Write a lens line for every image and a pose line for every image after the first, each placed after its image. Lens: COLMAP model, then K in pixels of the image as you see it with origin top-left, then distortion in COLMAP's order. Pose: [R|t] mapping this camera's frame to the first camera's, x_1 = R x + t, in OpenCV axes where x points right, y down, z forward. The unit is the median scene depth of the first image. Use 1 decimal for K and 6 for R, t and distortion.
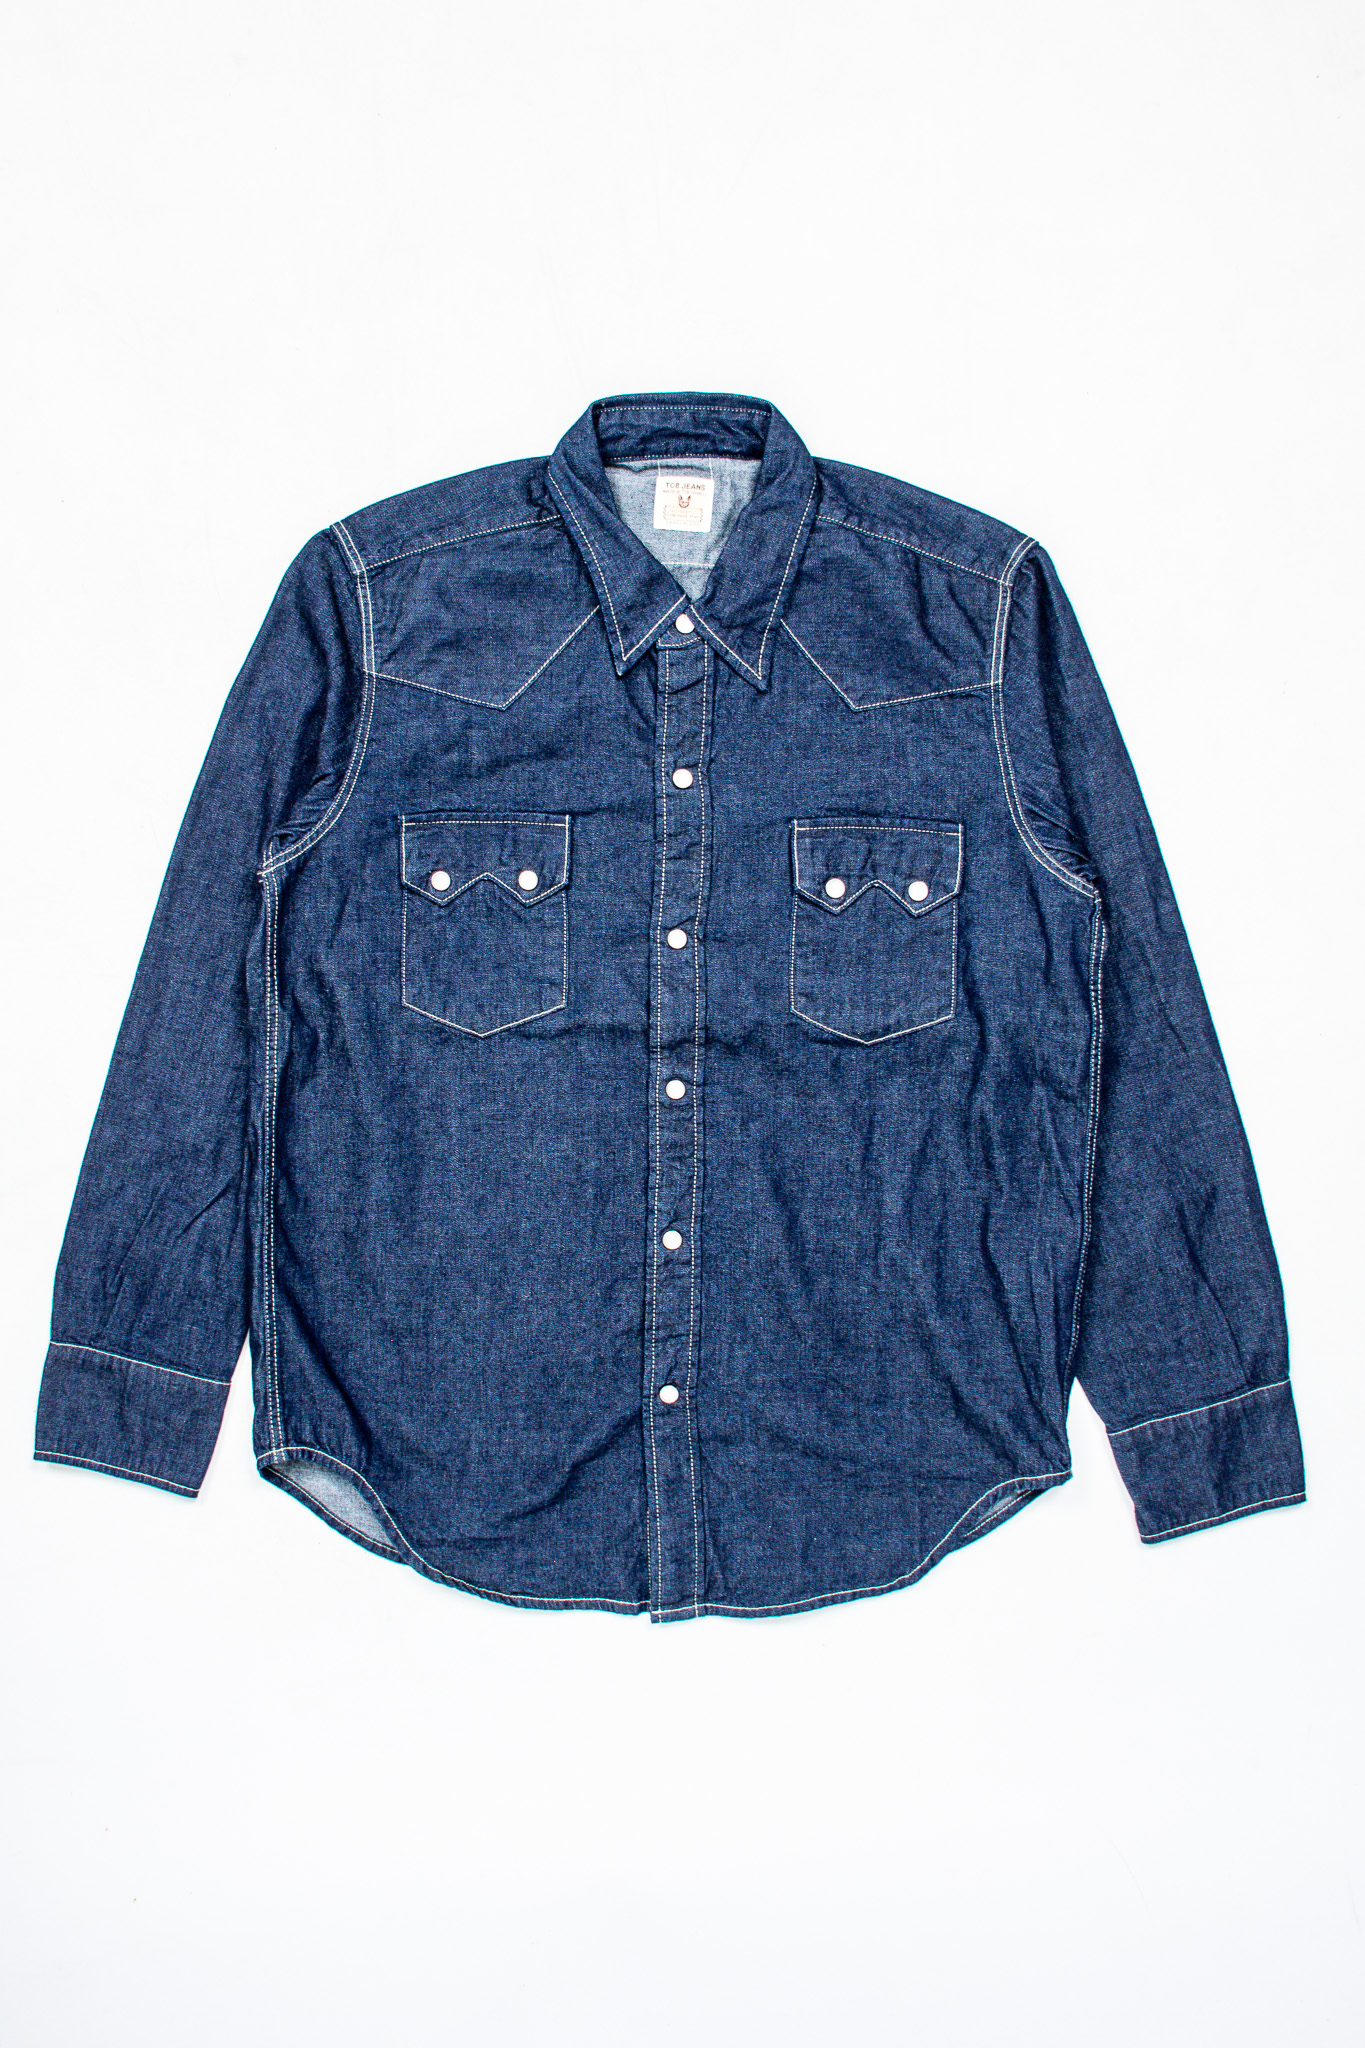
lens RADIAL K [[2518.8, 0, 682.5], [0, 2518.8, 1024.0], [0, 0, 1]] dist [-0.116622, -0.001901]
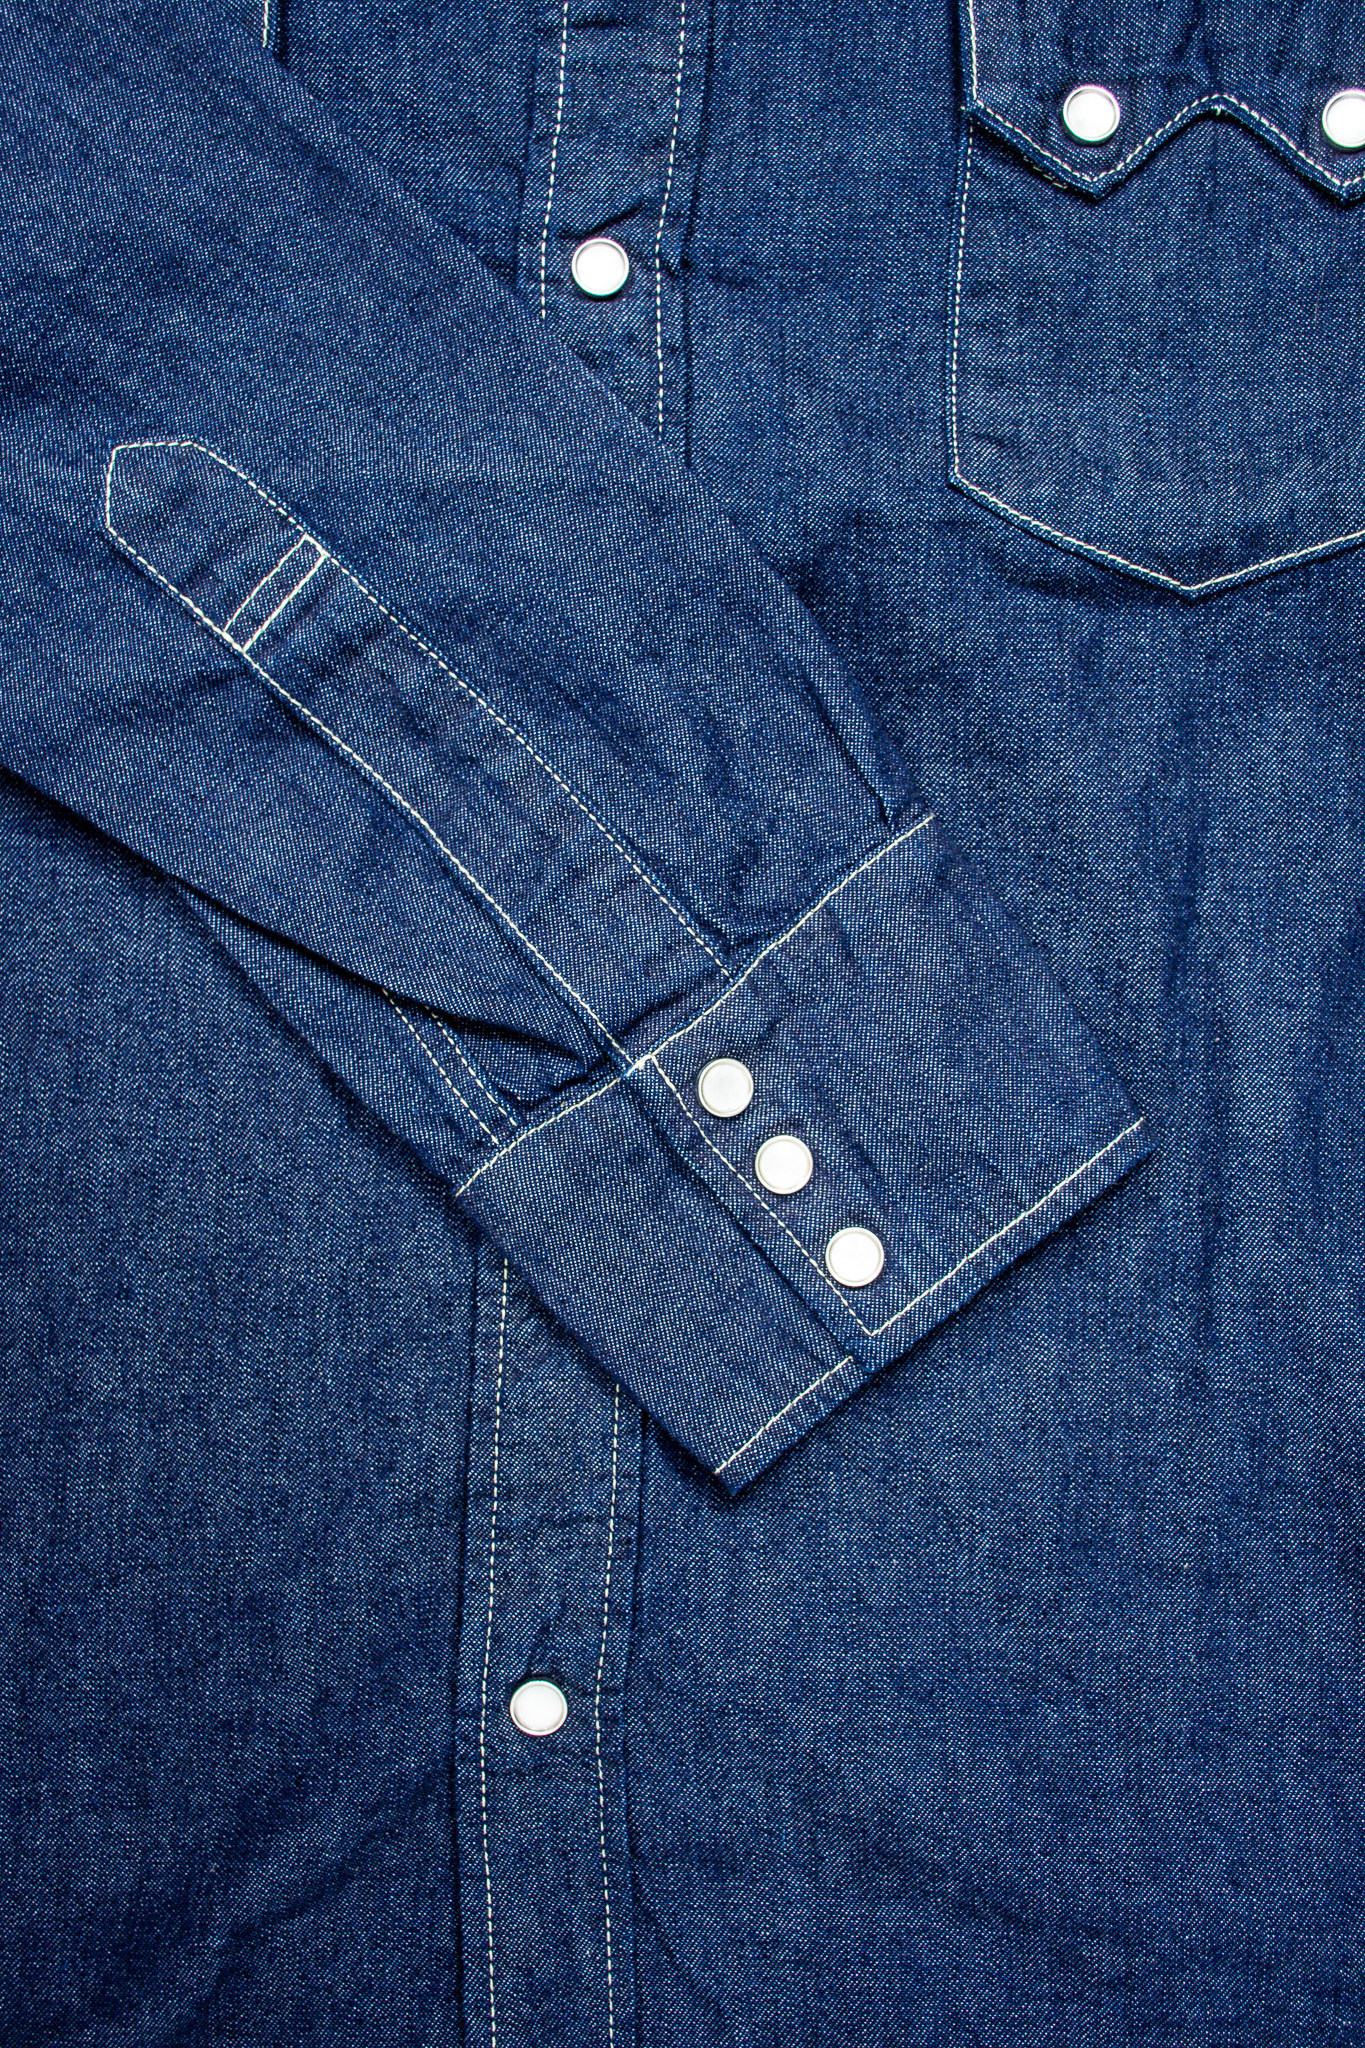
lens RADIAL K [[2689.4, 0, 682.5], [0, 2689.4, 1024.0], [0, 0, 1]] dist [-0.061568, 0.049022]
pose [[0.999742, 0.022602, -0.002363, 0.011497], [-0.022725, 0.993529, -0.111282, 0.100851], [-0.000167, 0.111307, 0.993786, 0.667972]]
